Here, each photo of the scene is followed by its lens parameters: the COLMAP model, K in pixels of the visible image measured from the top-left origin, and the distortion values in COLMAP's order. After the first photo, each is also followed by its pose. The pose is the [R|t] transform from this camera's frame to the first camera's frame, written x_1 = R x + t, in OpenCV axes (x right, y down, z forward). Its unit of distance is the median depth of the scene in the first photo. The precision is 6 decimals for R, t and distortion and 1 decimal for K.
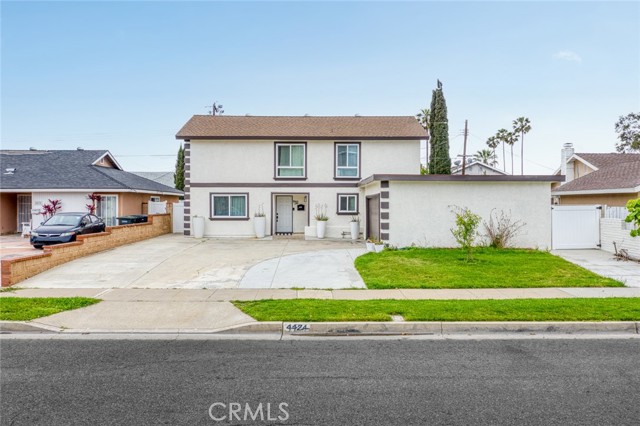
lens RADIAL K [[531.7, 0, 320.0], [0, 531.7, 213.0], [0, 0, 1]] dist [-0.005866, -0.002025]
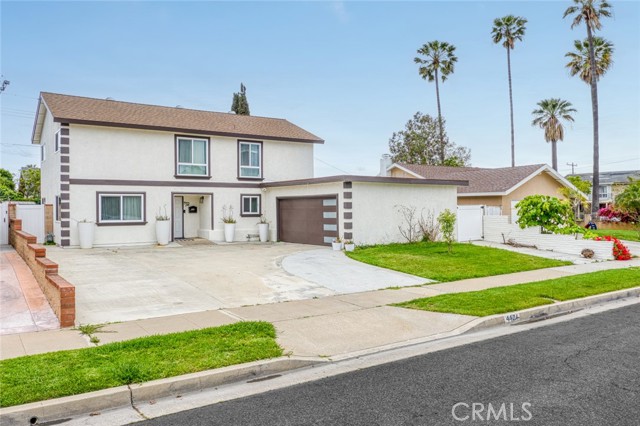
lens RADIAL K [[531.7, 0, 320.0], [0, 531.7, 213.0], [0, 0, 1]] dist [-0.005866, -0.002025]
pose [[0.812171, -0.010000, 0.583334, -0.403705], [0.015184, 0.999877, -0.004000, 0.002524], [-0.583222, 0.012106, 0.812223, 0.152279]]
